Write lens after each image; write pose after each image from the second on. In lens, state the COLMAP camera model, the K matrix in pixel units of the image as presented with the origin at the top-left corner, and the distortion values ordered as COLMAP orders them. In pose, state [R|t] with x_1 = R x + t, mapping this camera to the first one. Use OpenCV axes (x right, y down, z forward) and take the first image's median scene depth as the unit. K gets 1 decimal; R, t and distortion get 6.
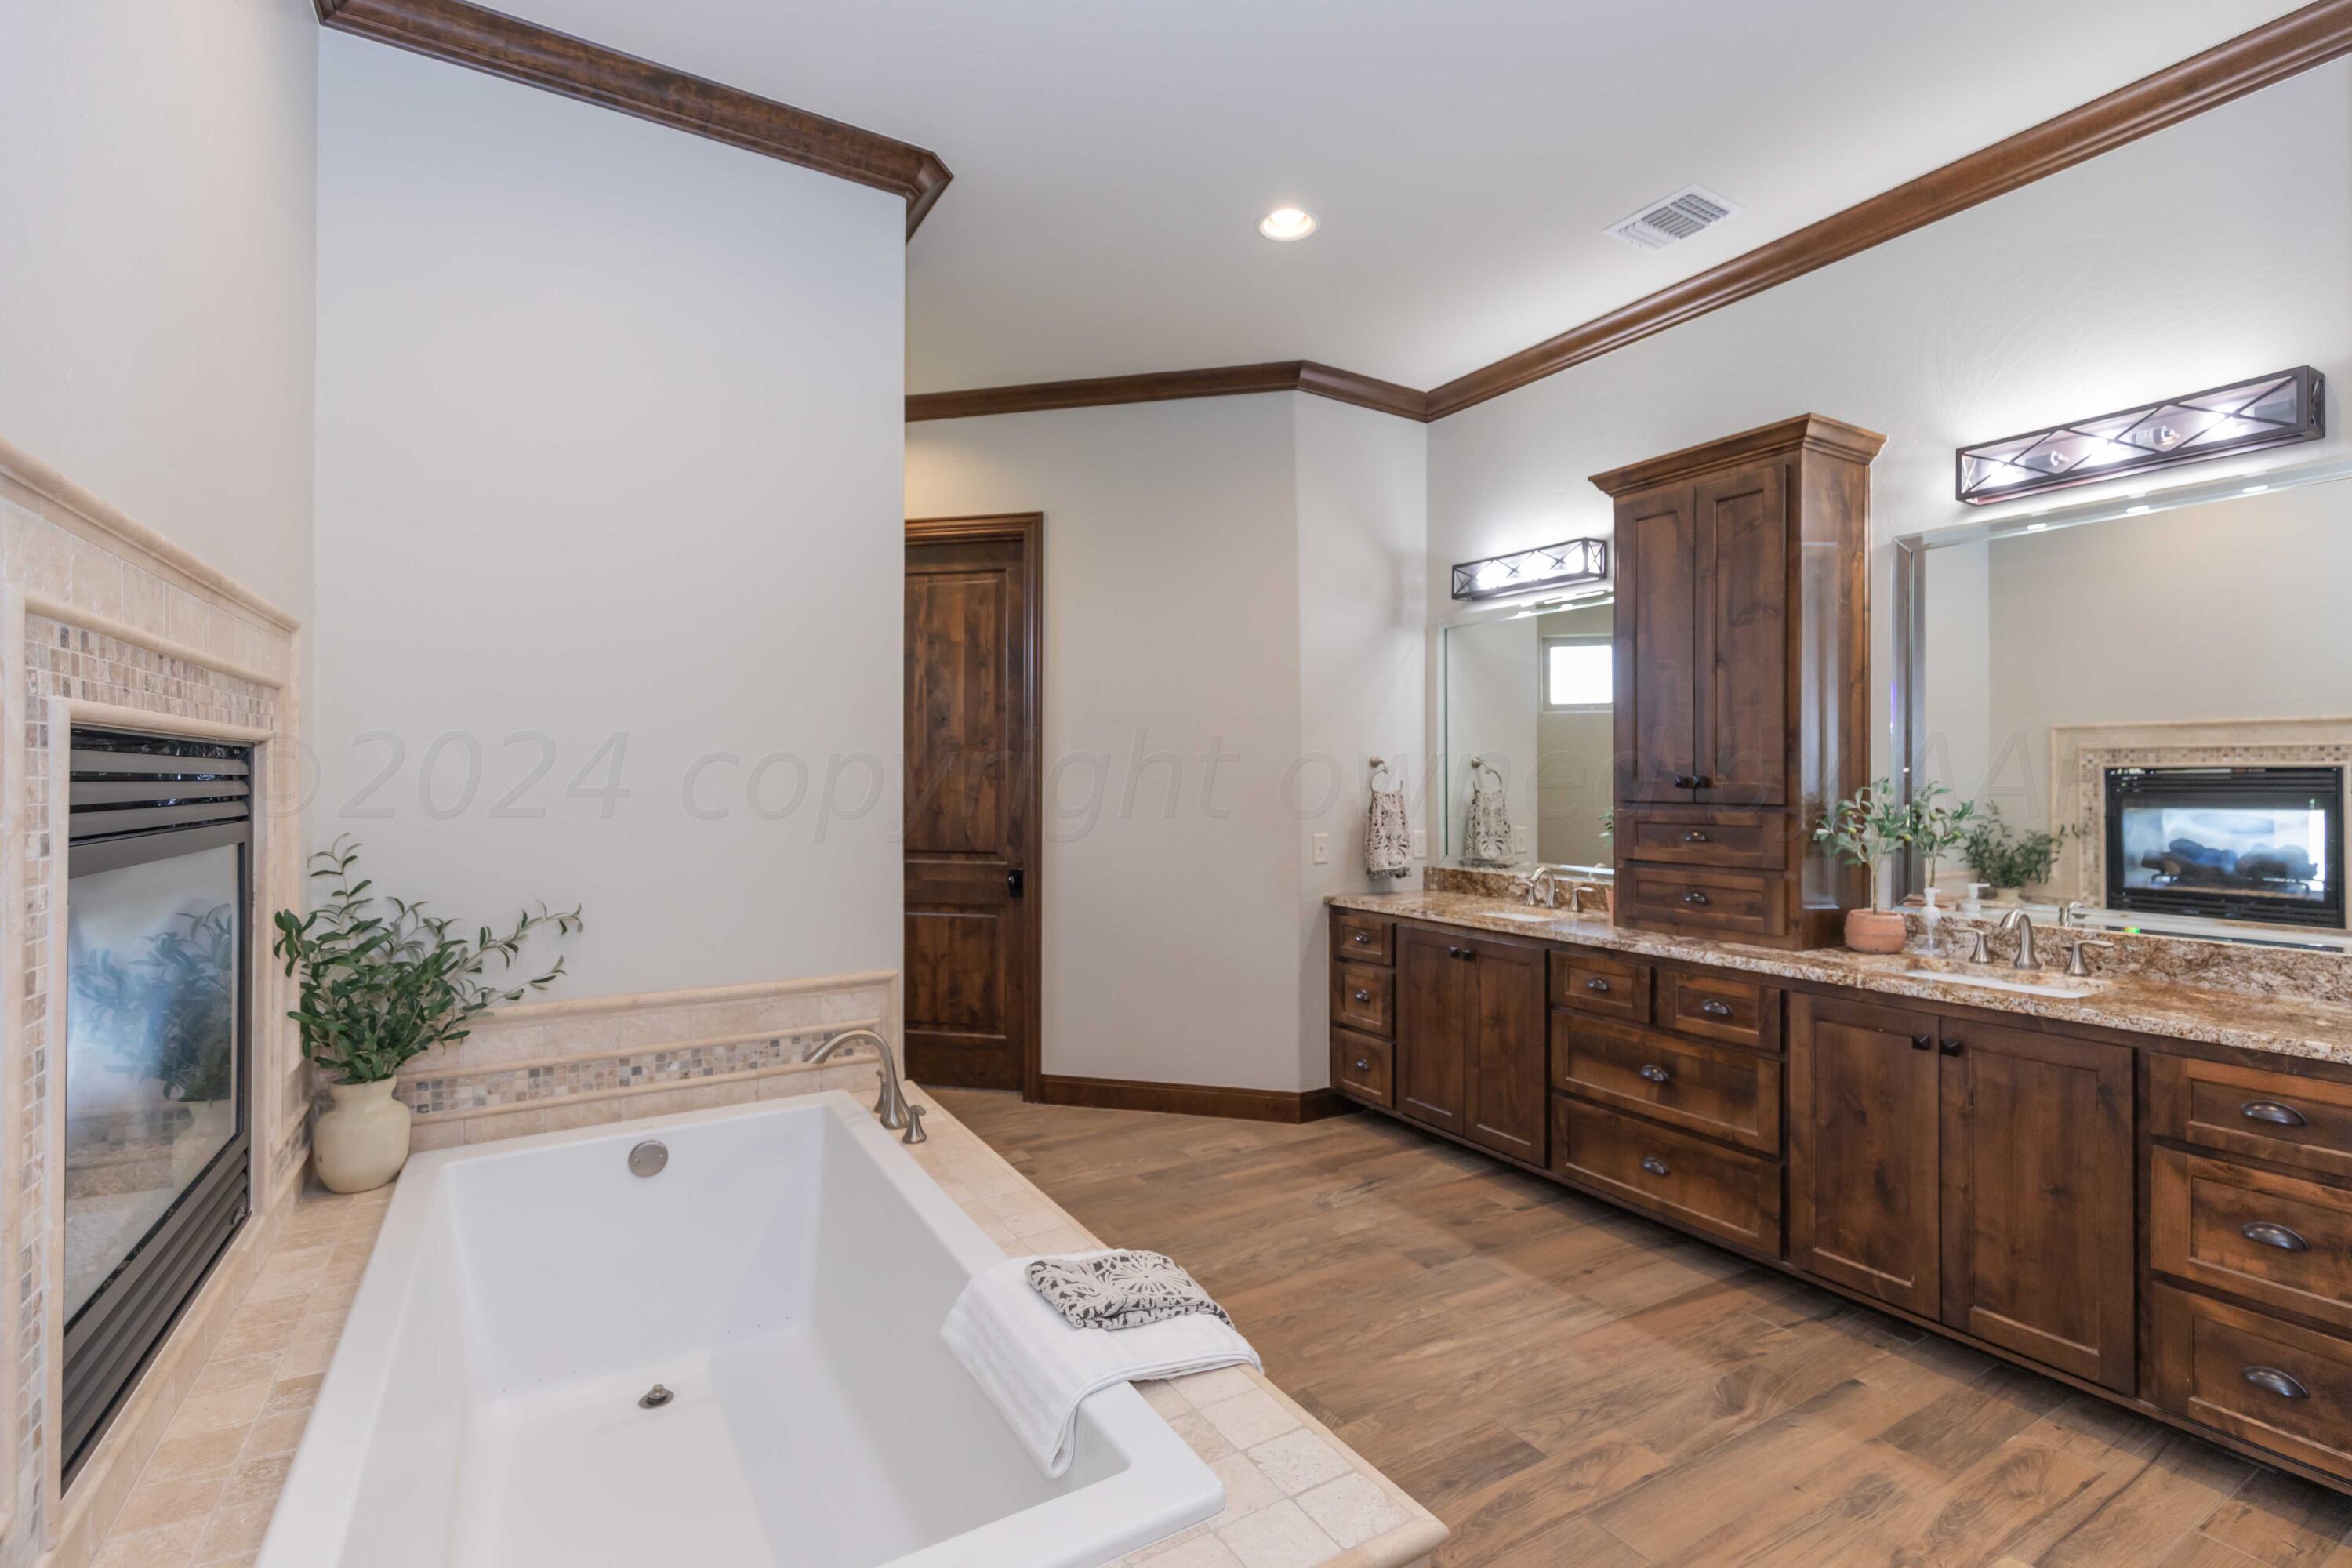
lens RADIAL K [[1069.7, 0, 1180.9], [0, 1069.7, 775.7], [0, 0, 1]] dist [0.010294, -0.000491]
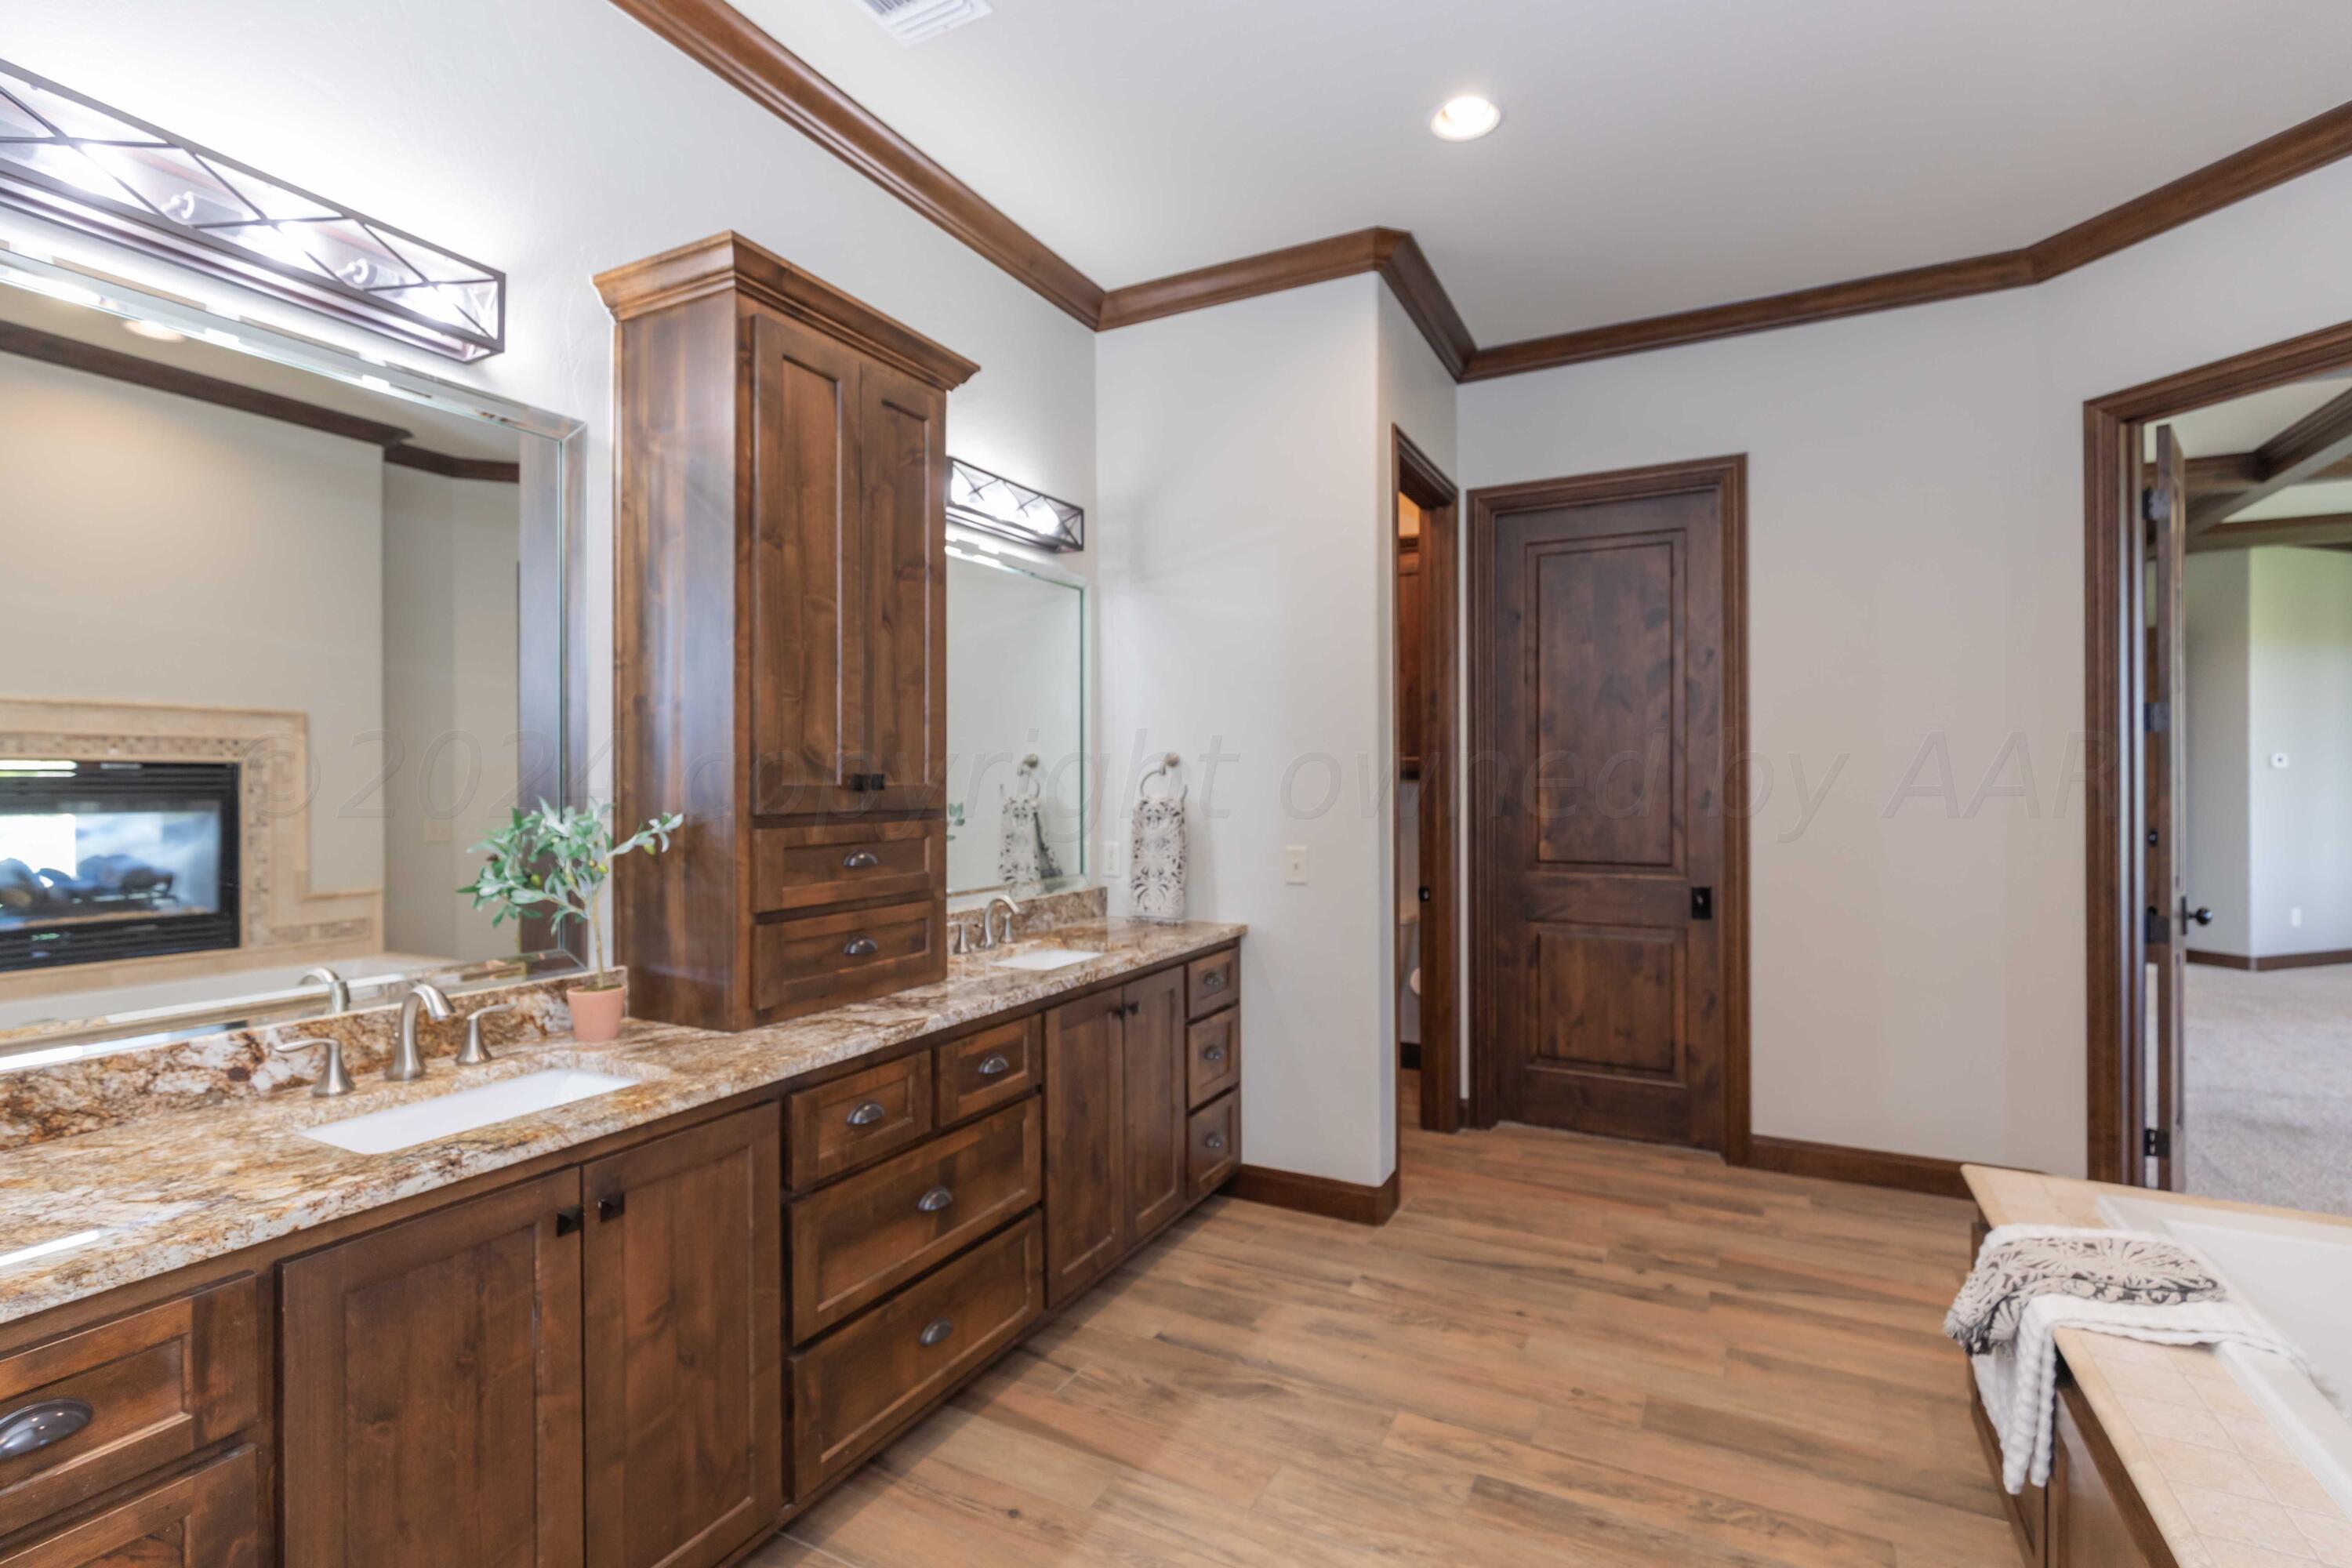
lens RADIAL K [[1087.8, 0, 1209.1], [0, 1087.8, 782.4], [0, 0, 1]] dist [0.011923, -0.000856]
pose [[-0.546684, -0.004284, 0.837328, -0.256435], [-0.005829, 0.999982, 0.001311, 0.003967], [-0.837318, -0.004164, -0.546700, 1.265775]]
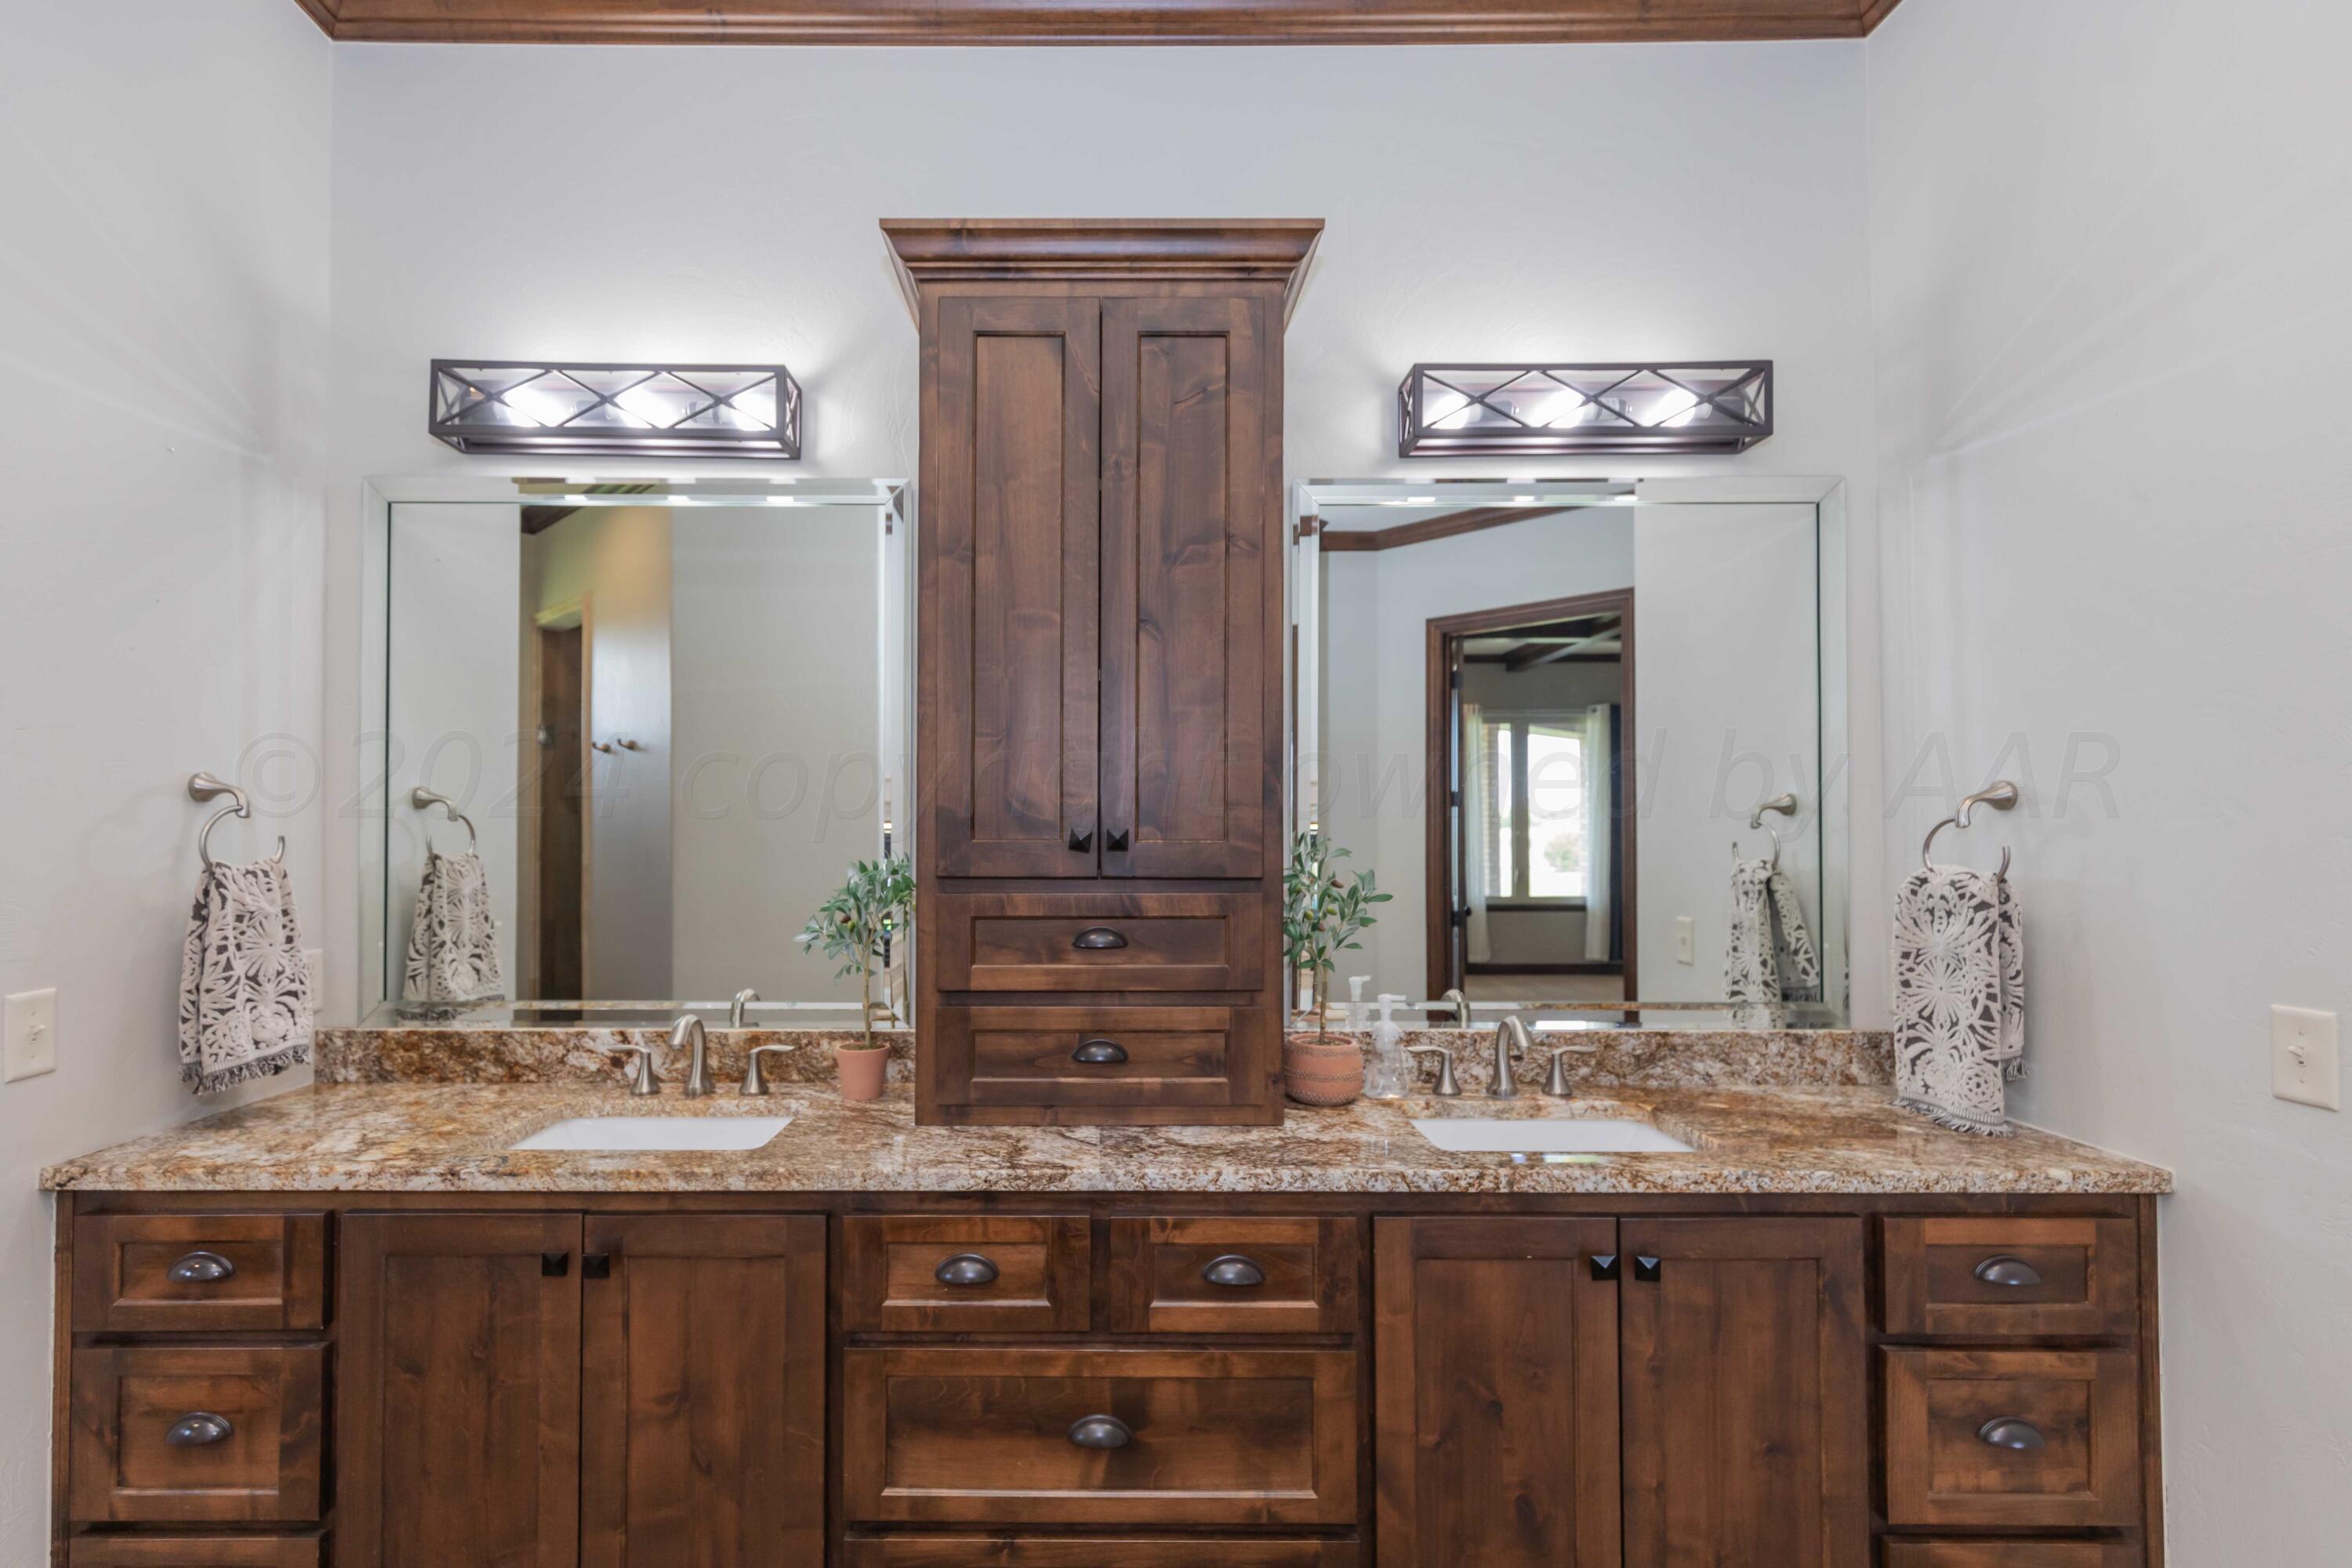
lens RADIAL K [[1105.3, 0, 1090.4], [0, 1105.3, 816.8], [0, 0, 1]] dist [0.003231, -0.000391]
pose [[0.513166, 0.013457, 0.858184, -0.001235], [-0.004652, 0.999906, -0.012897, 0.001977], [-0.858277, 0.002626, 0.513180, 0.757405]]
